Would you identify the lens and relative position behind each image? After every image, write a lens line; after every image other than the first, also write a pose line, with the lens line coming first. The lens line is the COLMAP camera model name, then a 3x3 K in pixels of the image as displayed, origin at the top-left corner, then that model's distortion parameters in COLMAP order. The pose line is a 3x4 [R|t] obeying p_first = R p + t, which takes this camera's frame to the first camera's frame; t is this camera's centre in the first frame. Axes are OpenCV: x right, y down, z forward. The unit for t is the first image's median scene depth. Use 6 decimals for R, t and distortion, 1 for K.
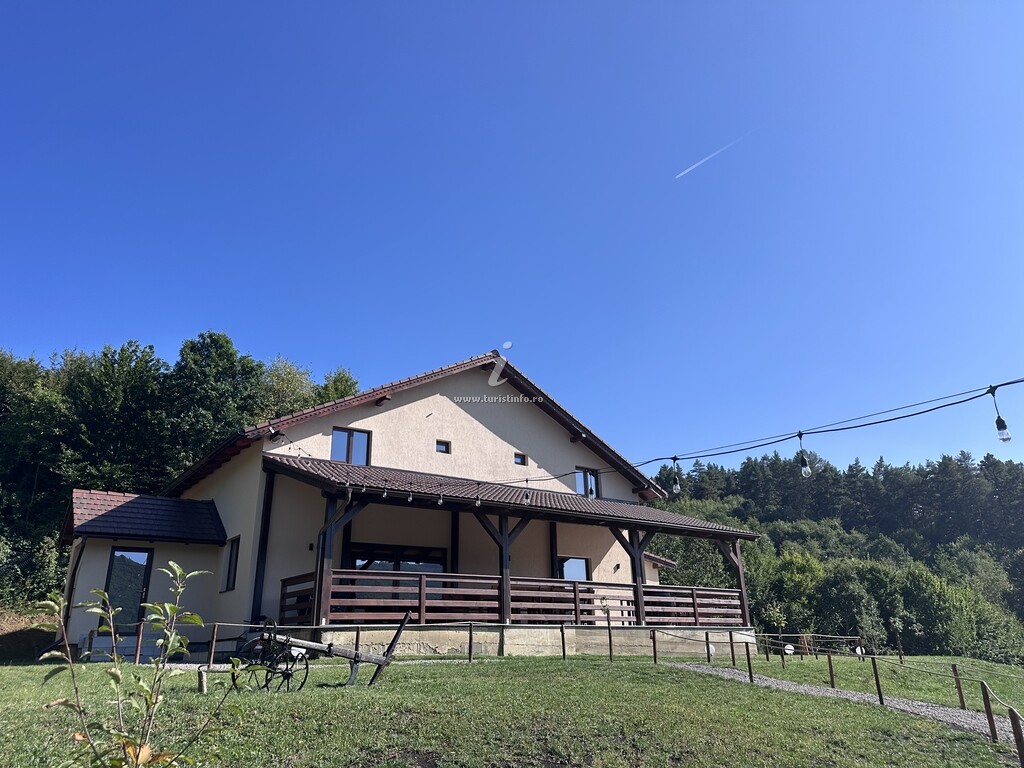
lens RADIAL K [[719.4, 0, 516.6], [0, 719.4, 378.6], [0, 0, 1]] dist [0.078822, -0.105989]
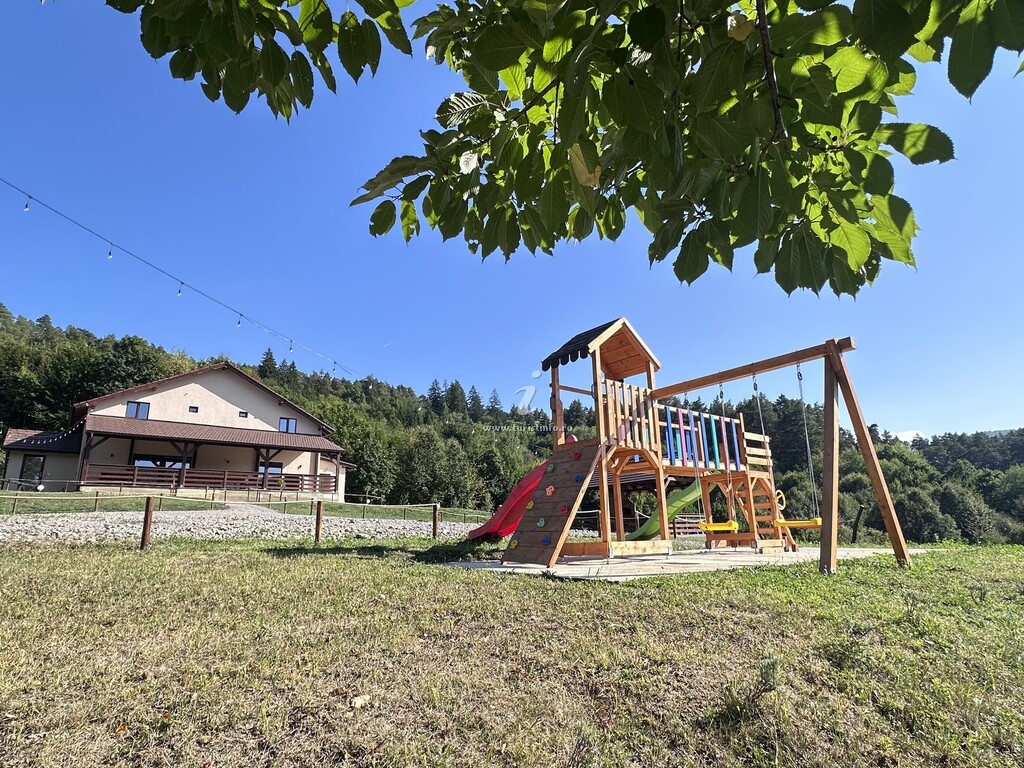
lens RADIAL K [[581.1, 0, 512.0], [0, 581.1, 384.0], [0, 0, 1]] dist [-0.001562, -0.000546]
pose [[0.999874, 0.005090, 0.015006, 0.789727], [-0.006527, 0.995235, 0.097292, -0.146939], [-0.014439, -0.097377, 0.995143, -0.674262]]
